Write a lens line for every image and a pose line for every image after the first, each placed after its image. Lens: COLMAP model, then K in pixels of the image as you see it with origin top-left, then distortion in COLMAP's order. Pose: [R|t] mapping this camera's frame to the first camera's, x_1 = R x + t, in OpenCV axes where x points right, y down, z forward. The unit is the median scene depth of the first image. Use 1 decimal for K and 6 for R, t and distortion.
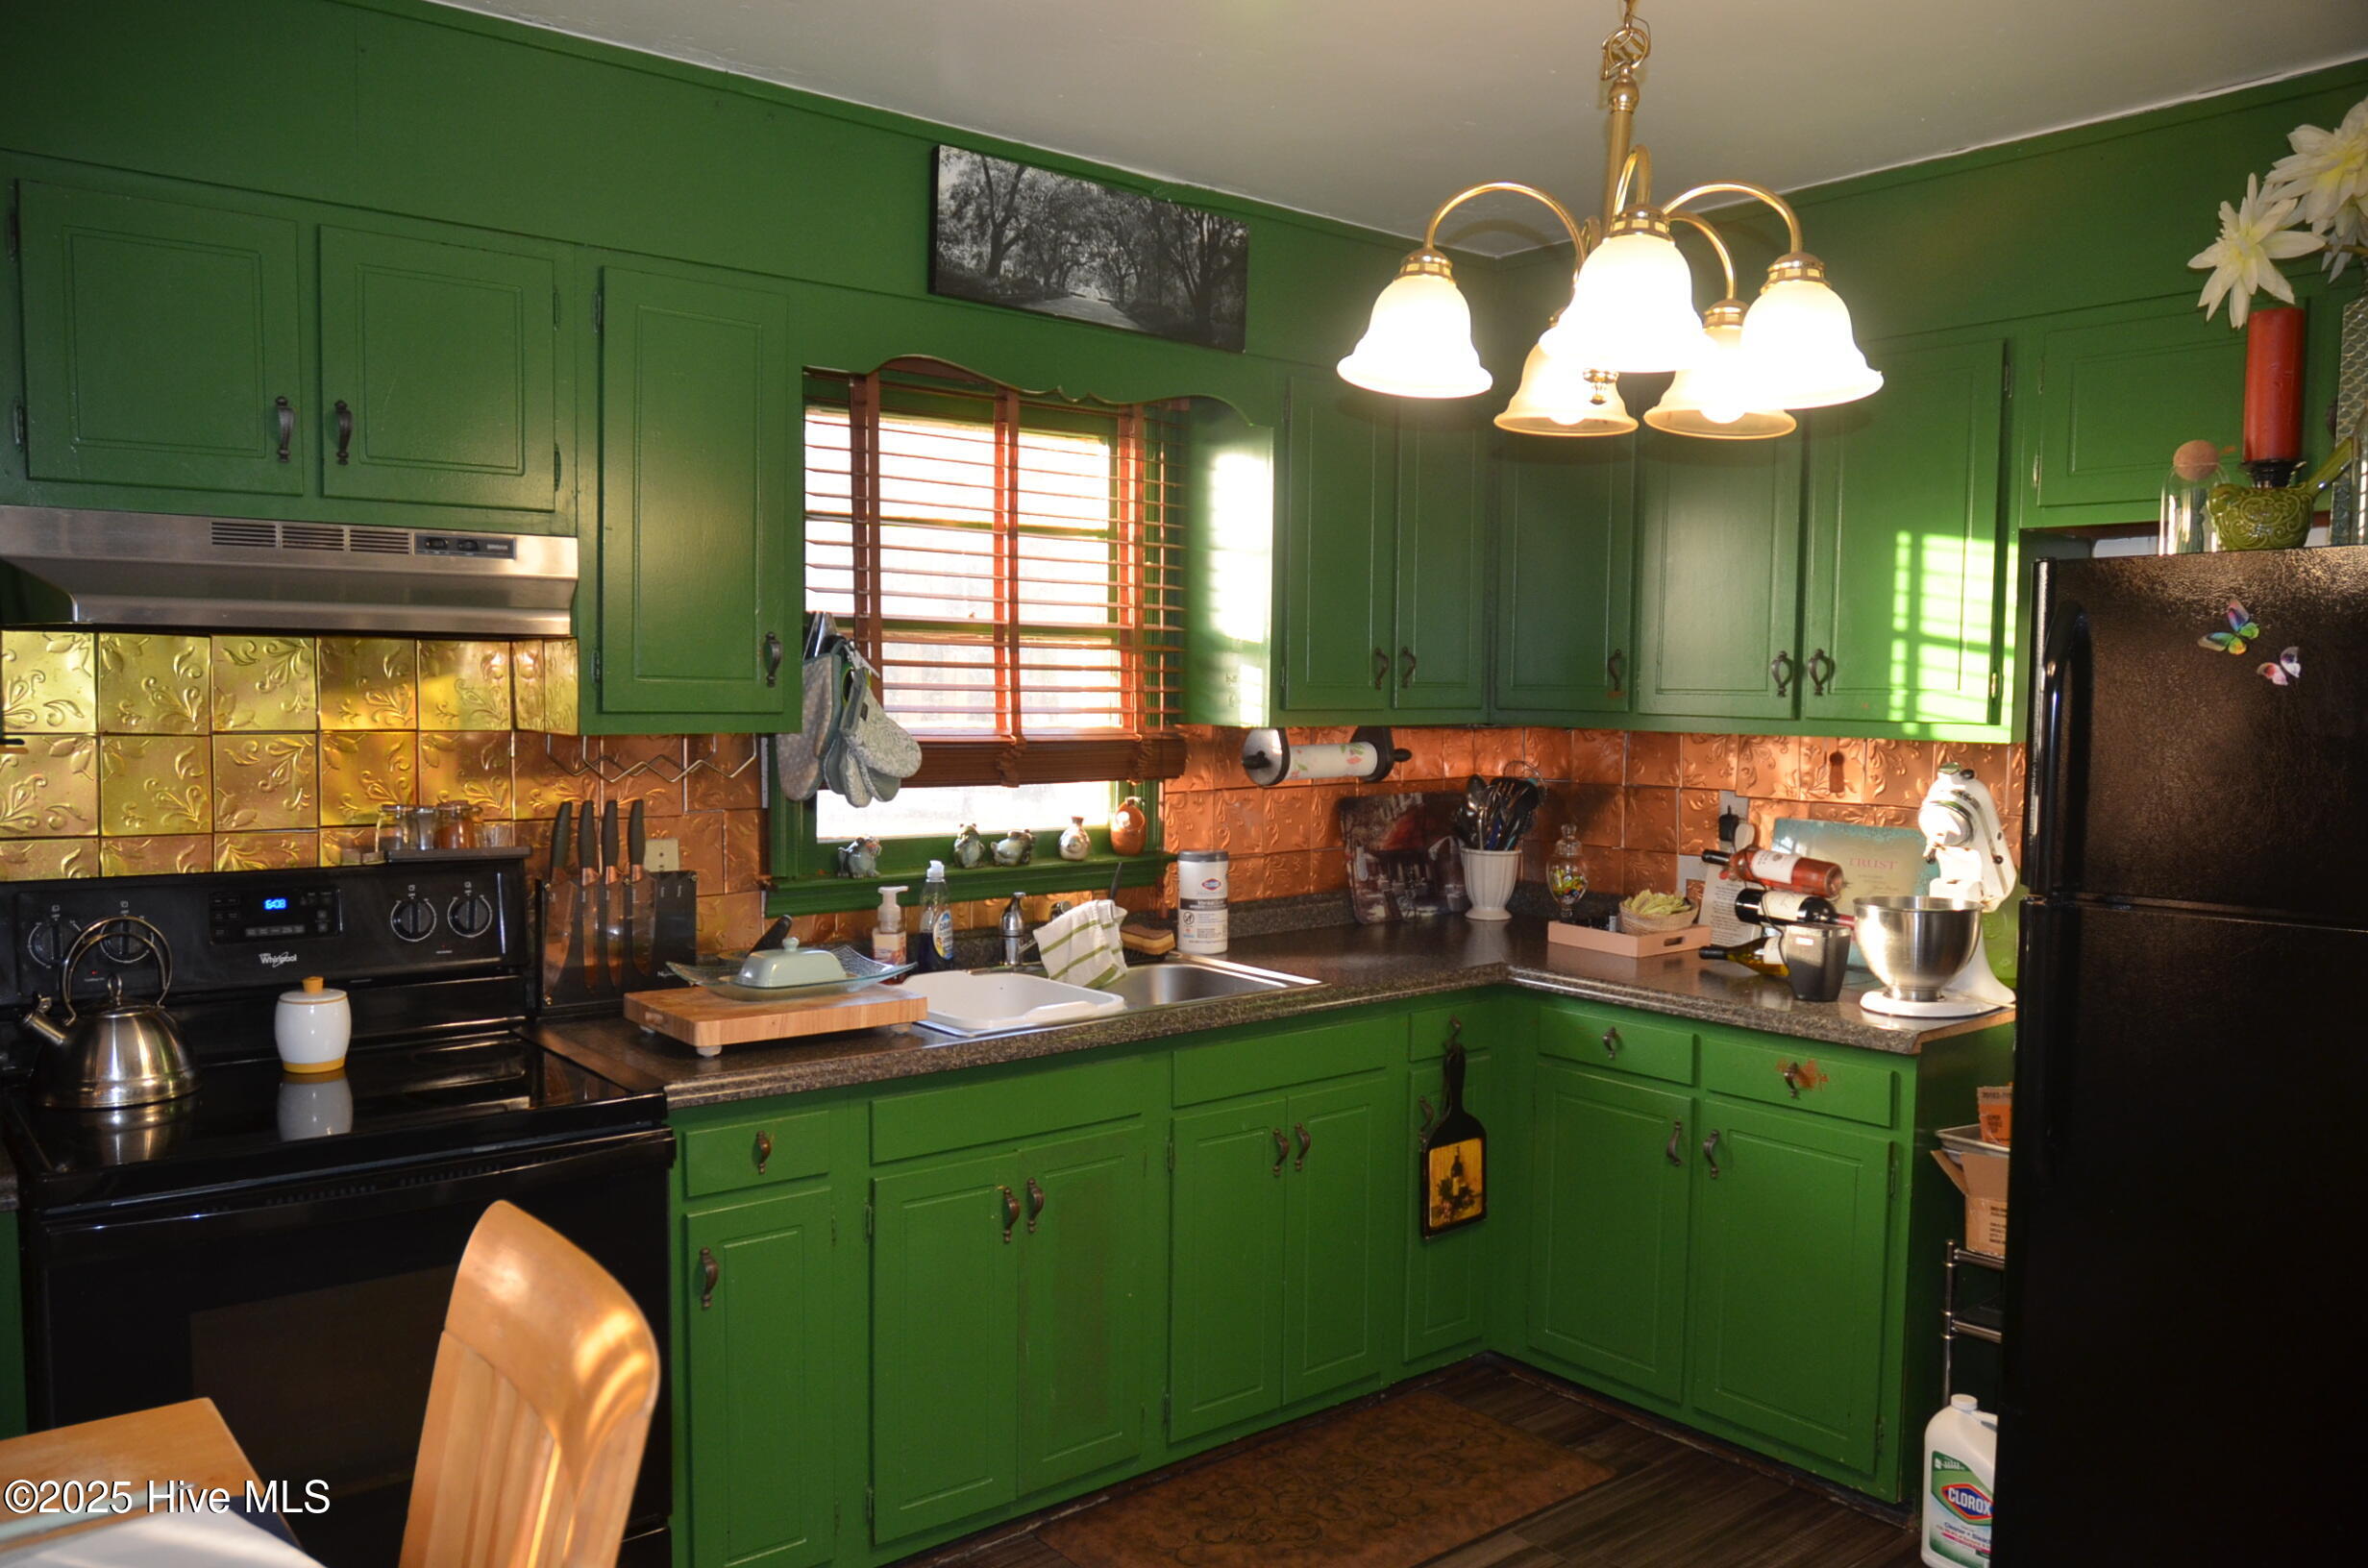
lens RADIAL K [[1778.9, 0, 1182.2], [0, 1778.9, 786.9], [0, 0, 1]] dist [-0.036849, -0.004712]
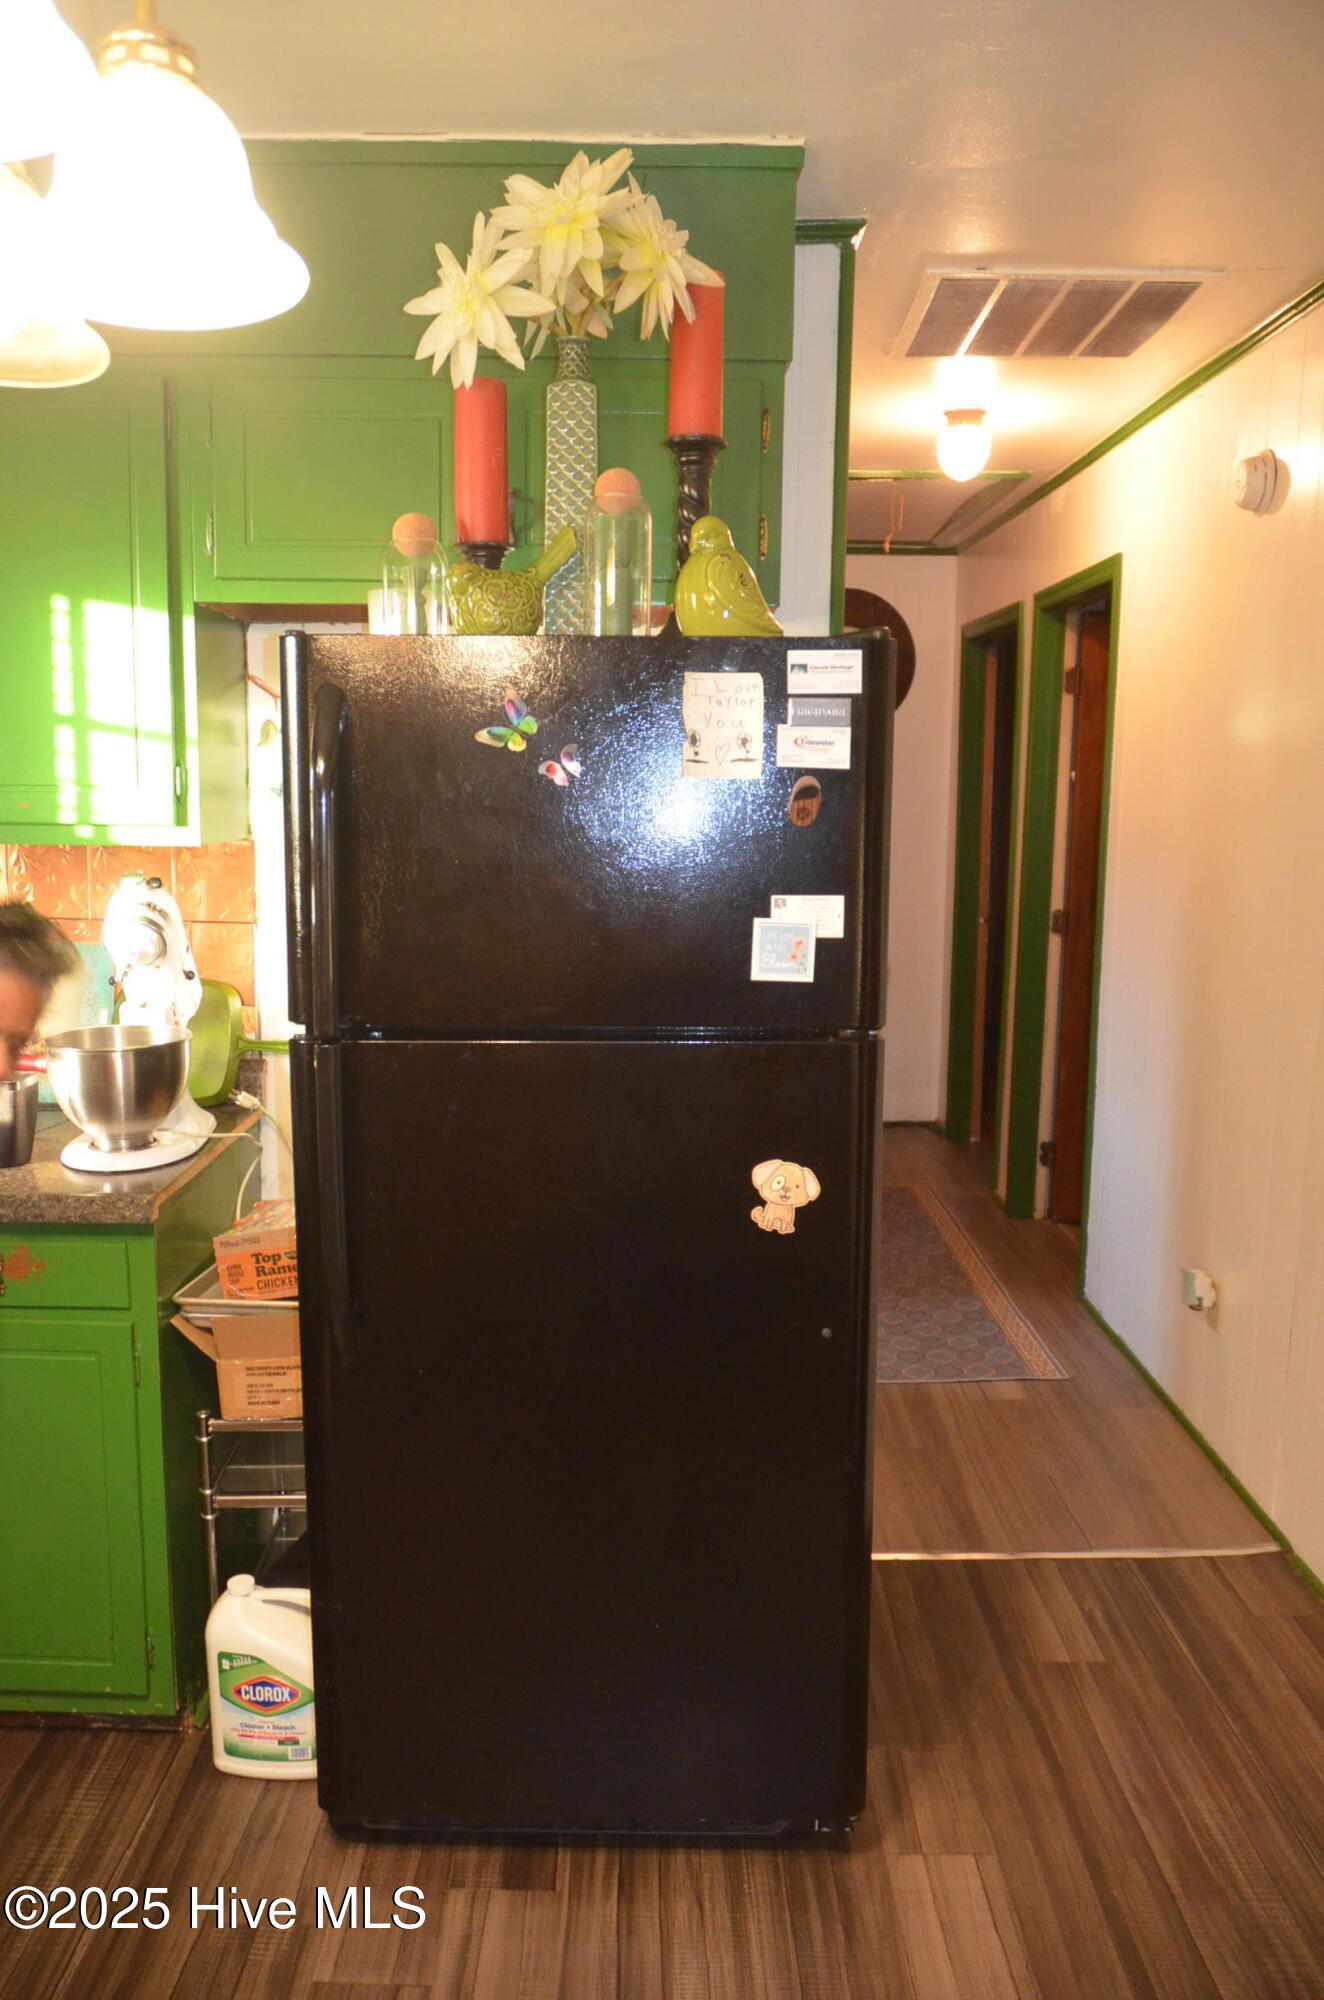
lens RADIAL K [[1502.6, 0, 654.8], [0, 1502.6, 1011.0], [0, 0, 1]] dist [-0.036849, -0.004712]
pose [[0.636136, -0.117992, 0.762501, 0.030722], [0.036253, 0.991717, 0.123217, -0.028343], [-0.770725, -0.050739, 0.635145, 0.356335]]
